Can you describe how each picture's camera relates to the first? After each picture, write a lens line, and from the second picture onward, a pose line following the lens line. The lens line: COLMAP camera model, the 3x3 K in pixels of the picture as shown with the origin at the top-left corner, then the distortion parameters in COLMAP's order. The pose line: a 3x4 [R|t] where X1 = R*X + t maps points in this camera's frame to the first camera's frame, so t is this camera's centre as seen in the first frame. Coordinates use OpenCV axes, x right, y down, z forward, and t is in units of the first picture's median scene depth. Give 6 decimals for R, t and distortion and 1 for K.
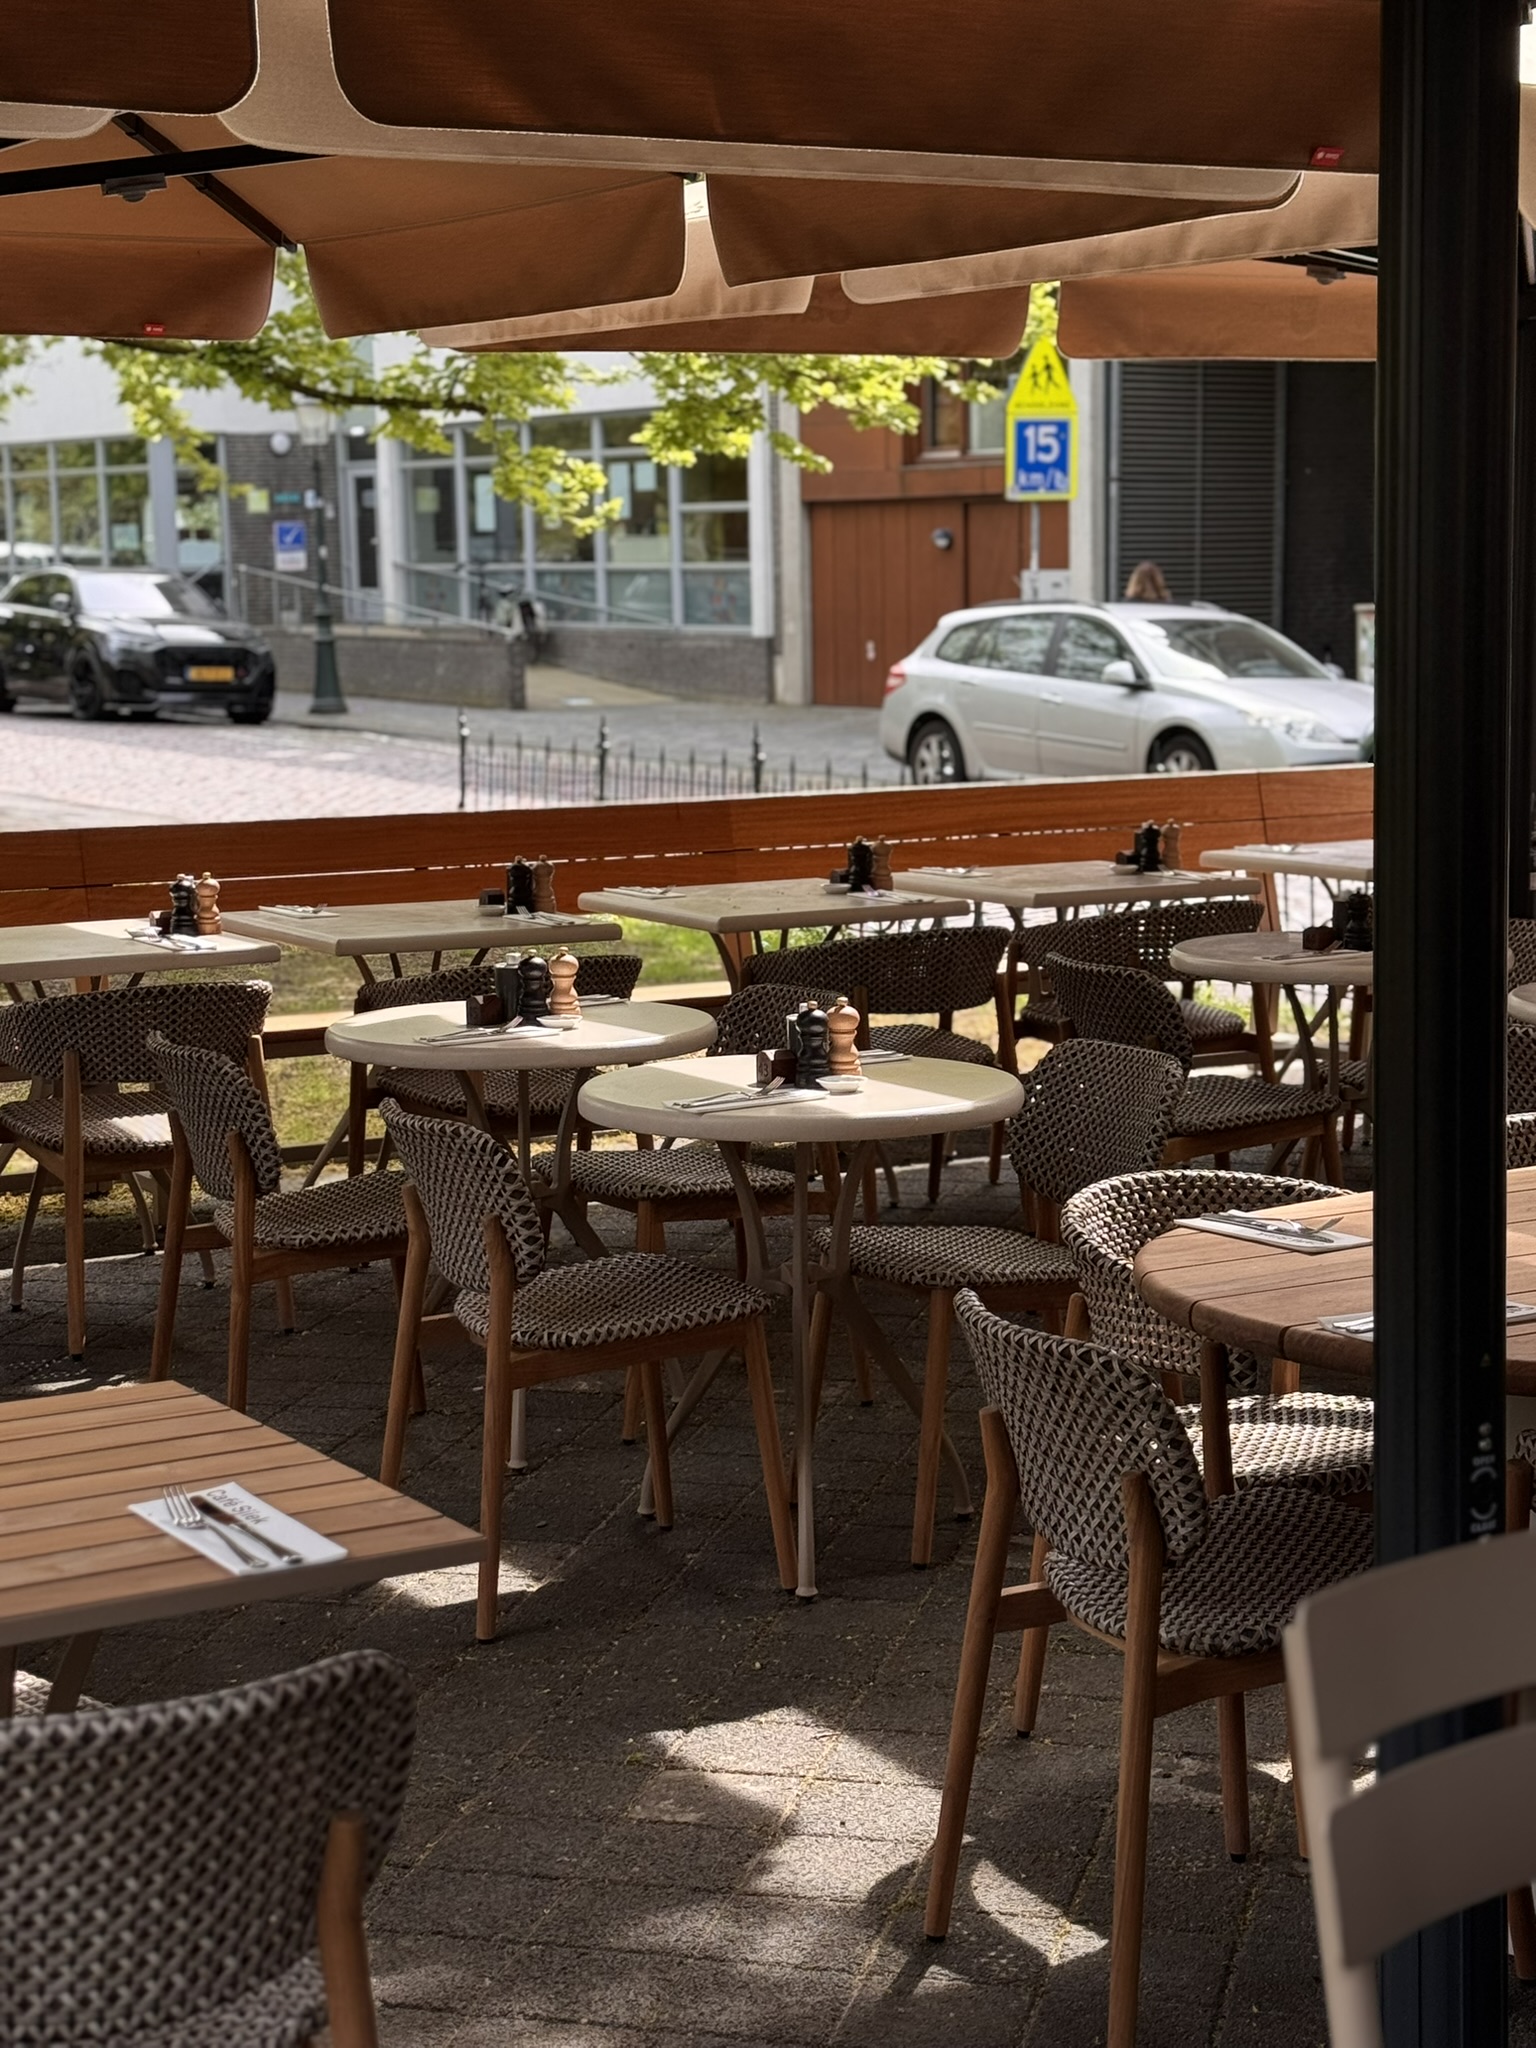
lens RADIAL K [[3581.3, 0, 777.5], [0, 3581.3, 1029.3], [0, 0, 1]] dist [0.156692, 0.000000]
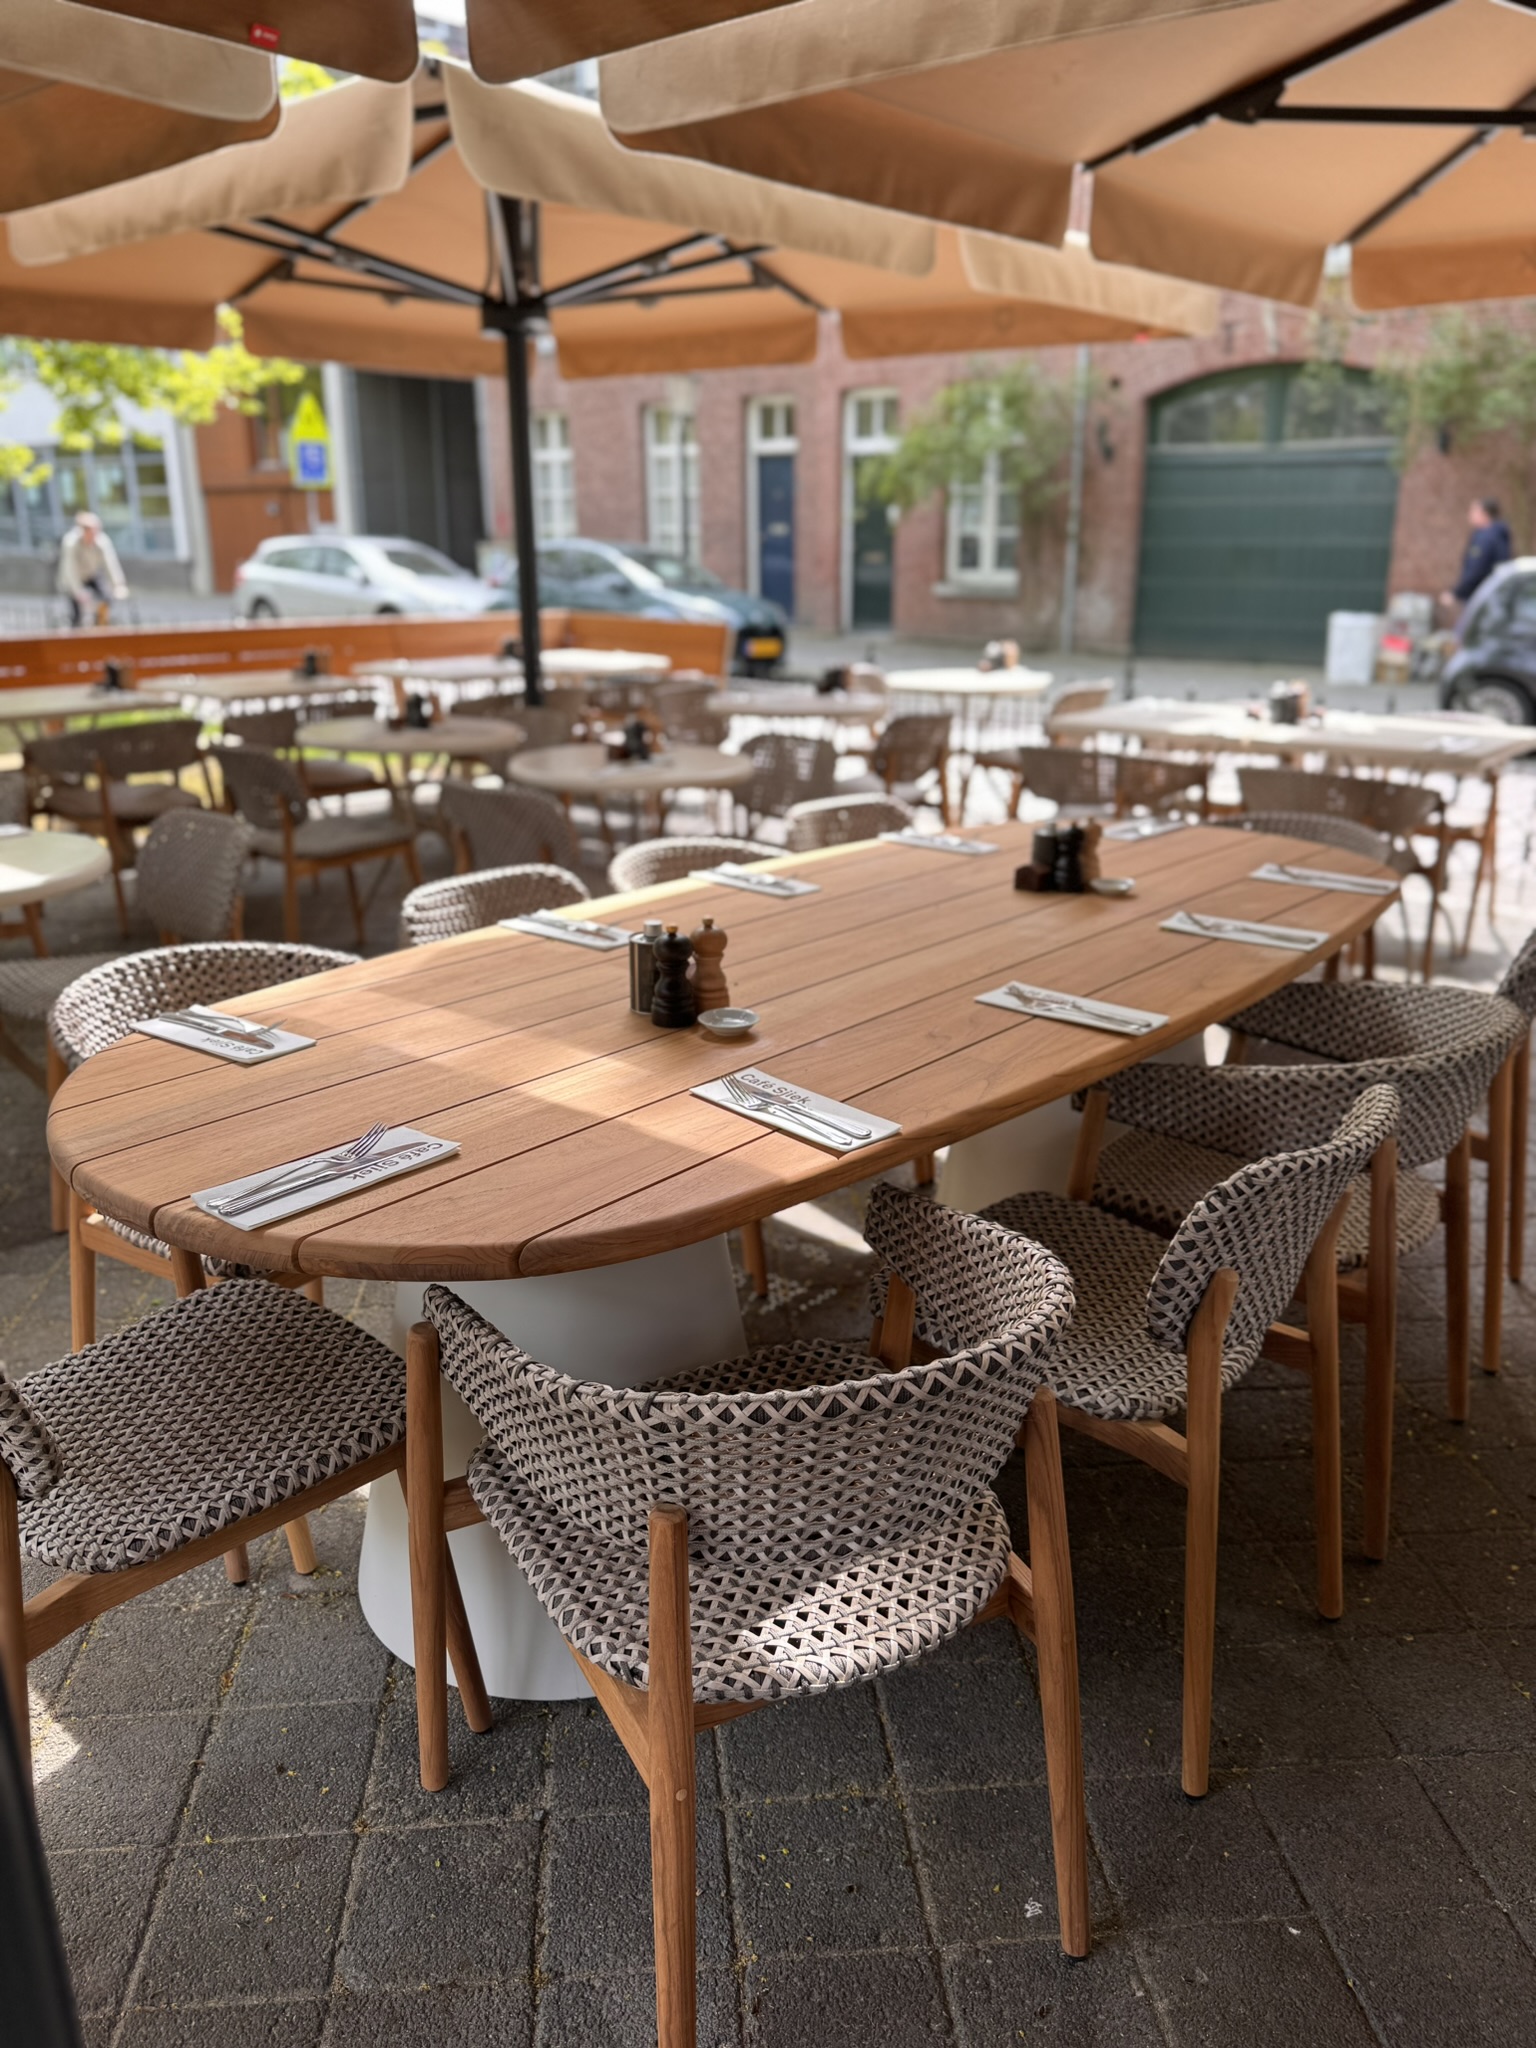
lens RADIAL K [[1522.7, 0, 777.9], [0, 1522.7, 1015.7], [0, 0, 1]] dist [0.010913, -0.001797]
pose [[0.945907, -0.083888, 0.313406, 0.090110], [0.028029, 0.983512, 0.178659, -0.013742], [-0.323226, -0.160210, 0.932662, 0.318577]]
